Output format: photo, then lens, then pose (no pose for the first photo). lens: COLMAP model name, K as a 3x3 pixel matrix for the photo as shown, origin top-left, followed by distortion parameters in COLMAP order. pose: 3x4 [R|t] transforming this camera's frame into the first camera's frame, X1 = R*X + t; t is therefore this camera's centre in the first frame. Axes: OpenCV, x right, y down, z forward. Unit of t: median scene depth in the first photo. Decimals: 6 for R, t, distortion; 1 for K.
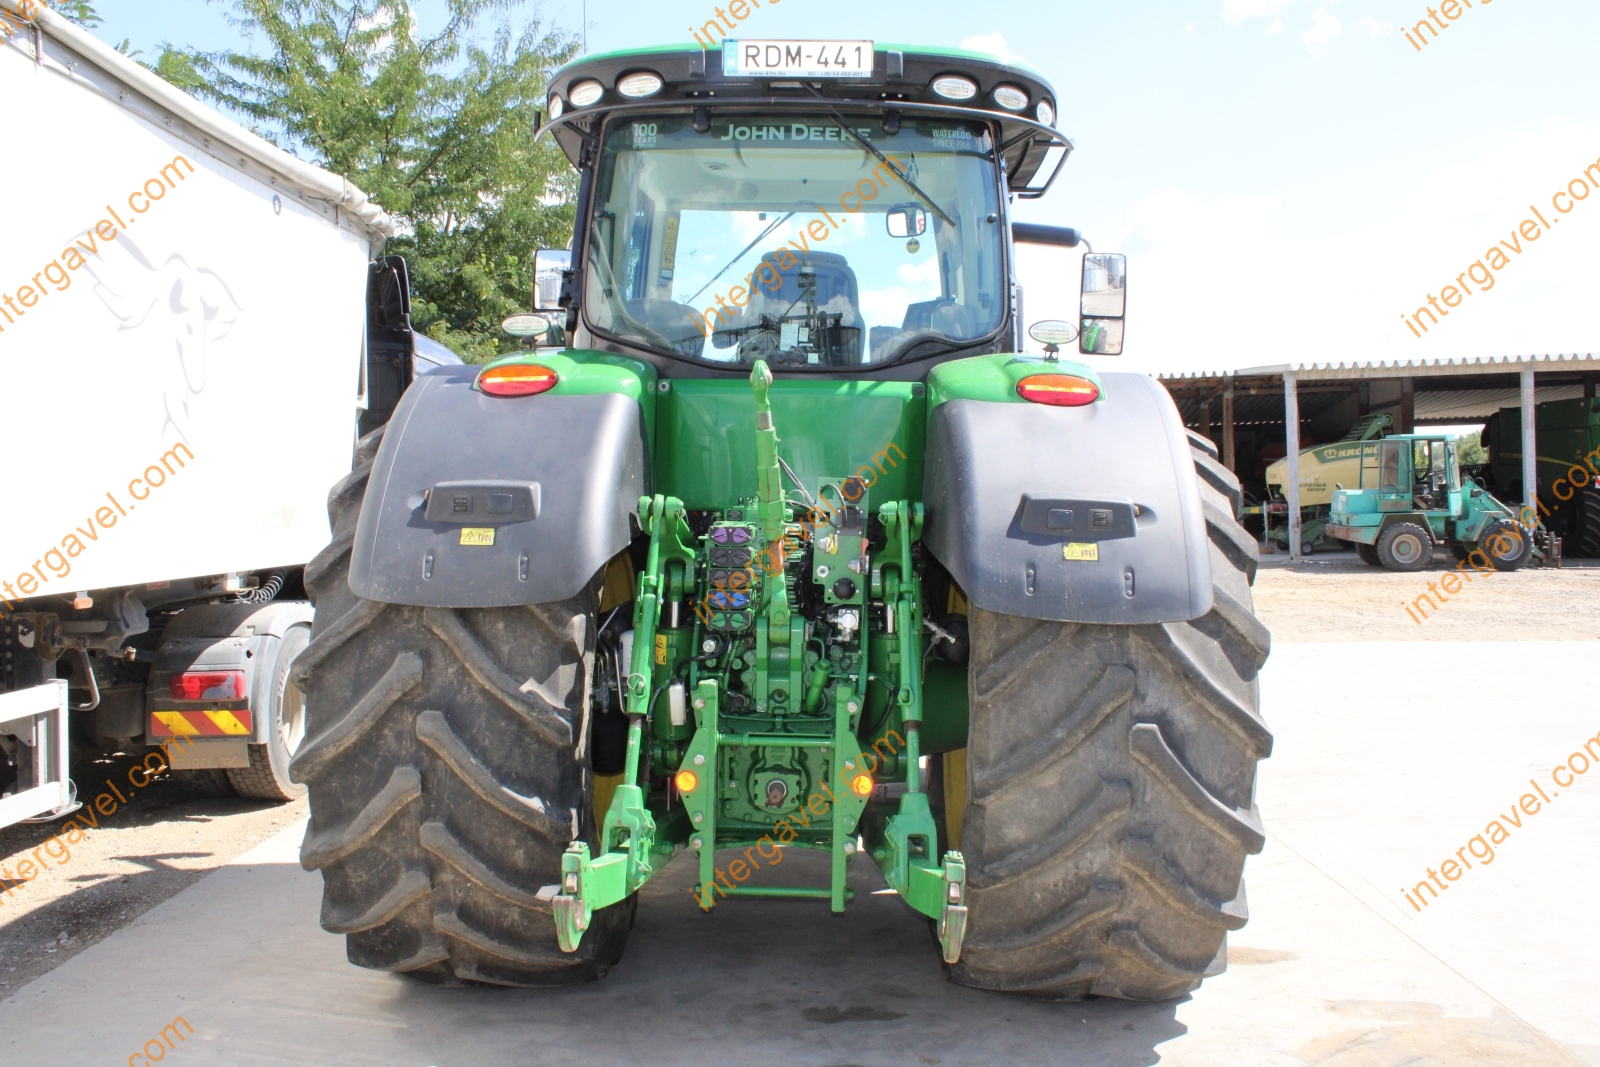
lens RADIAL K [[1345.7, 0, 796.8], [0, 1345.7, 539.0], [0, 0, 1]] dist [-0.167955, 0.152195]
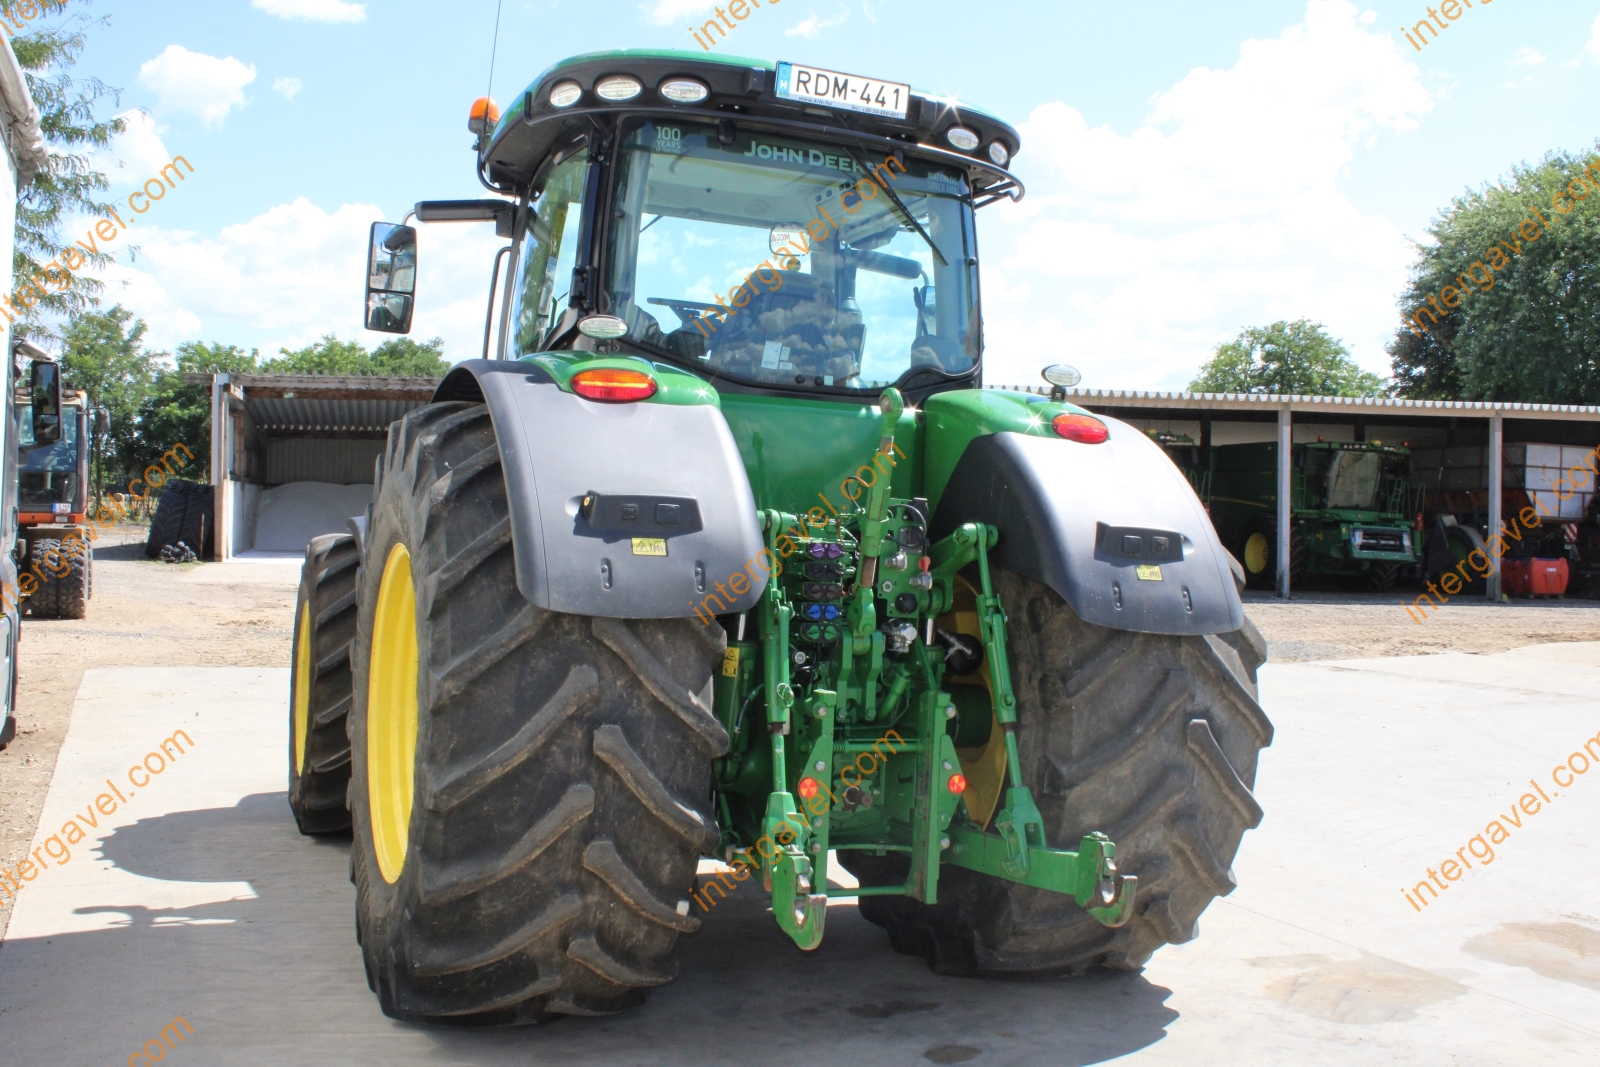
lens RADIAL K [[1527.7, 0, 800.0], [0, 1527.7, 533.5], [0, 0, 1]] dist [-0.110873, 0.004586]
pose [[0.904914, 0.029072, 0.424601, -0.594789], [-0.023404, 0.999554, -0.018559, 0.006541], [-0.424951, 0.006857, 0.905190, -0.065985]]
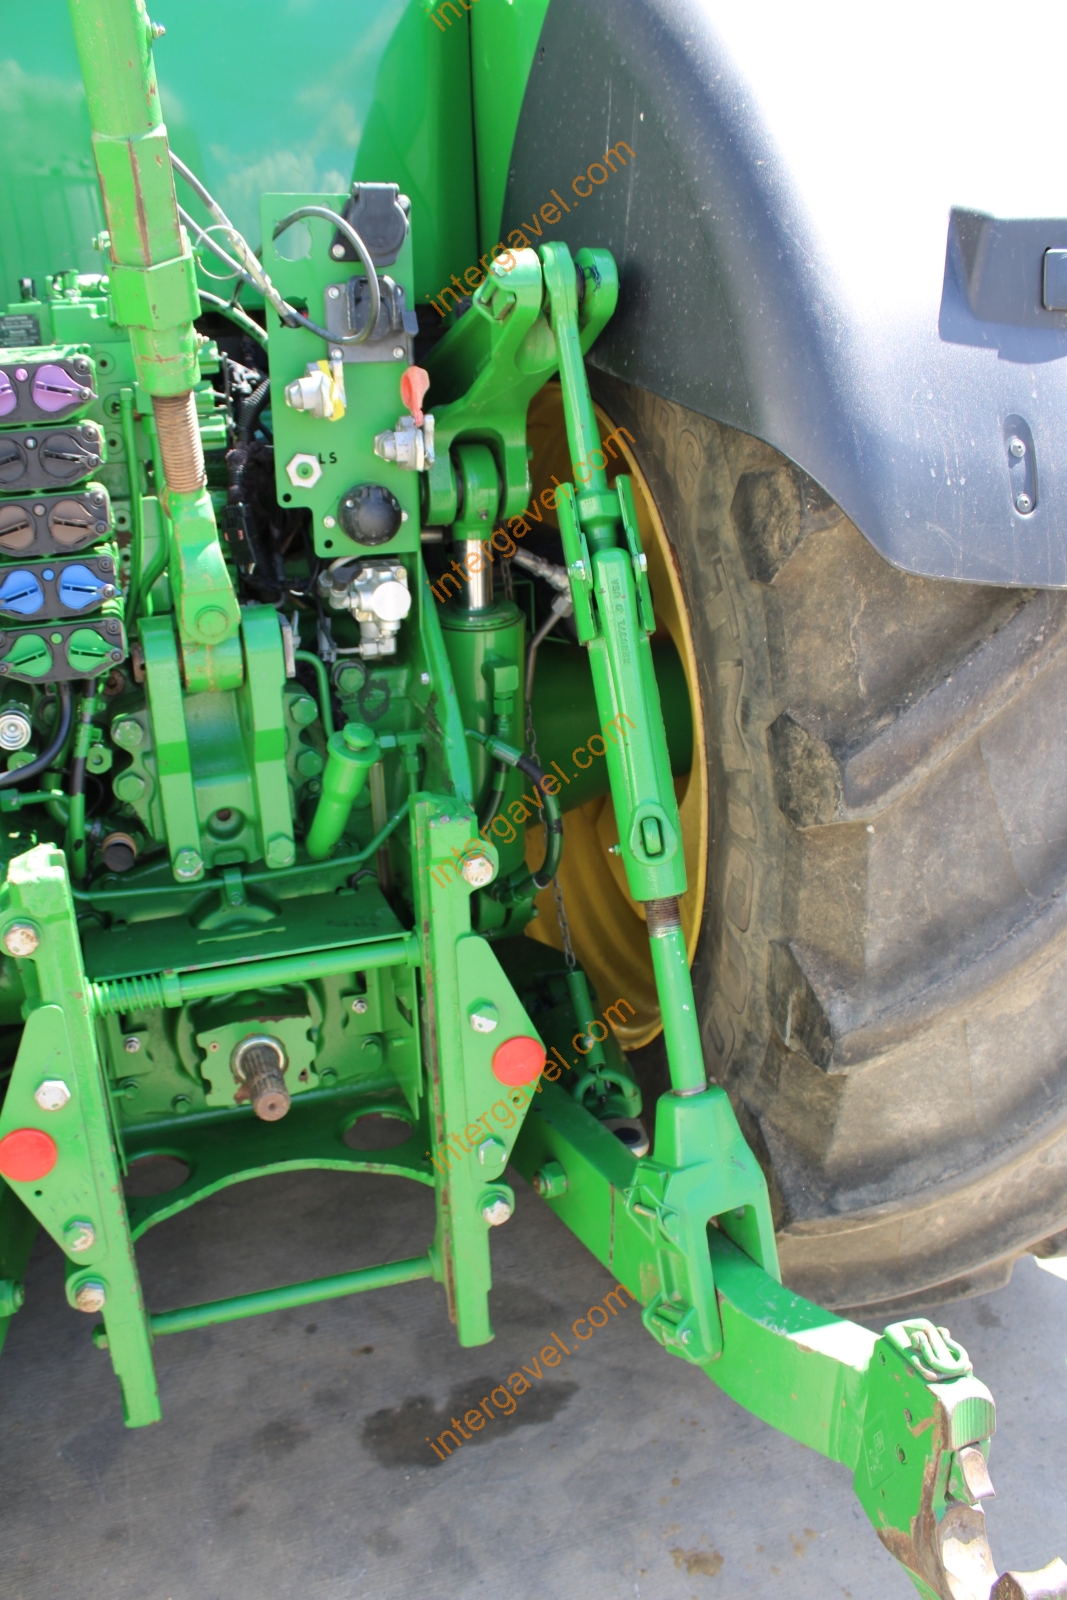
lens RADIAL K [[1336.4, 0, 534.7], [0, 1336.4, 815.3], [0, 0, 1]] dist [-0.168952, 0.146381]
pose [[0.937542, -0.163985, 0.306797, -0.048439], [0.055927, 0.941503, 0.332333, -0.002603], [-0.343348, -0.294418, 0.891869, 0.687629]]
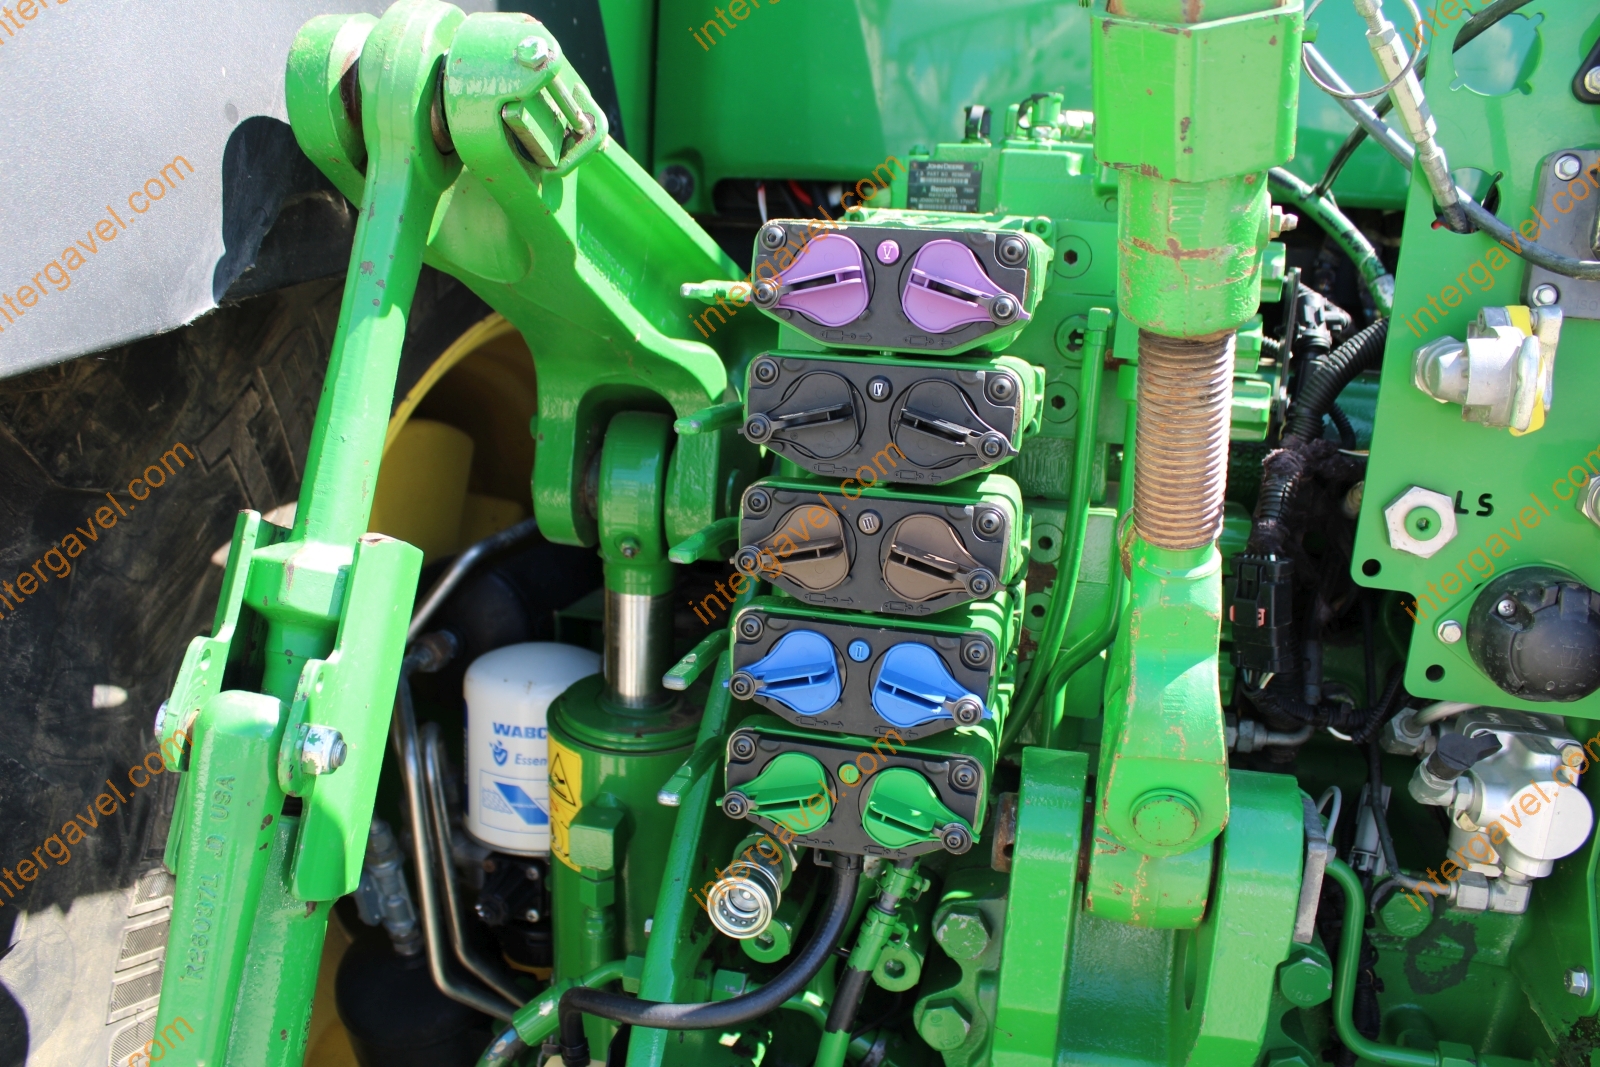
lens RADIAL K [[1336.4, 0, 791.3], [0, 1336.4, 531.7], [0, 0, 1]] dist [-0.168952, 0.146381]
pose [[0.980114, 0.074590, -0.183885, -0.031310], [-0.040615, 0.982452, 0.182038, -0.001828], [0.194237, -0.170949, 0.965944, 0.881828]]
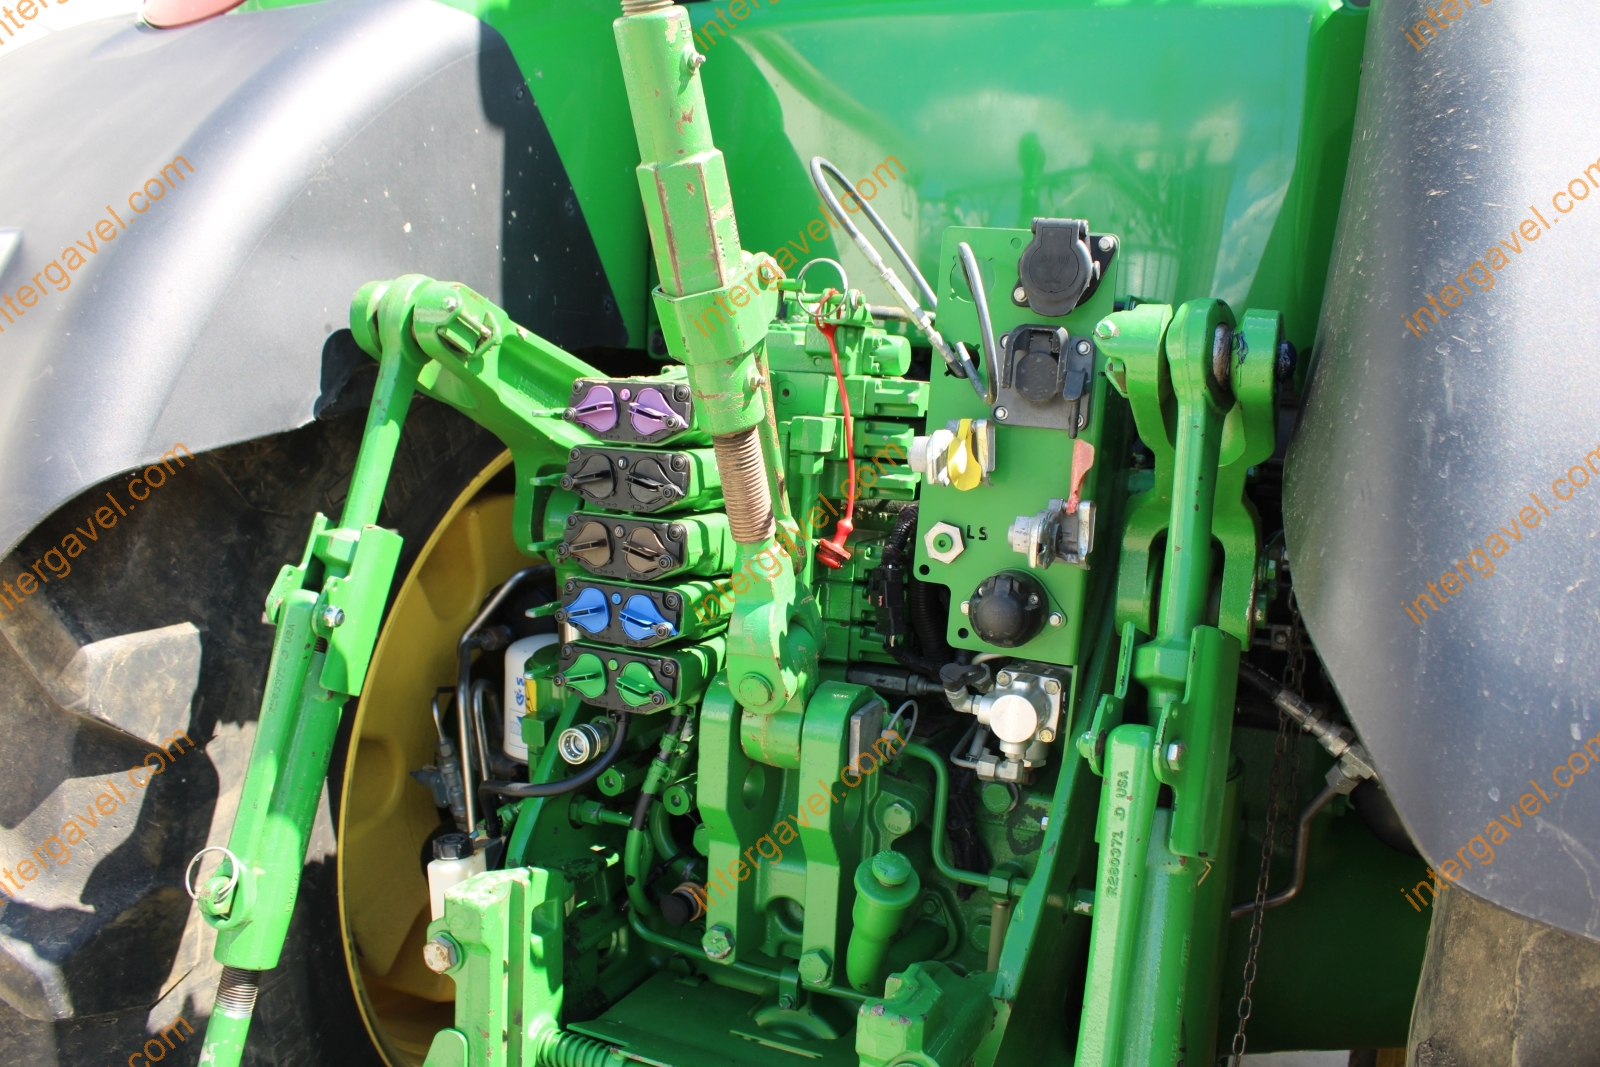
lens RADIAL K [[1345.7, 0, 796.8], [0, 1345.7, 539.0], [0, 0, 1]] dist [-0.167955, 0.152195]
pose [[0.920617, 0.081543, -0.381857, 0.110121], [-0.041370, 0.992816, 0.112271, -0.009633], [0.388269, -0.087561, 0.917377, 0.763202]]
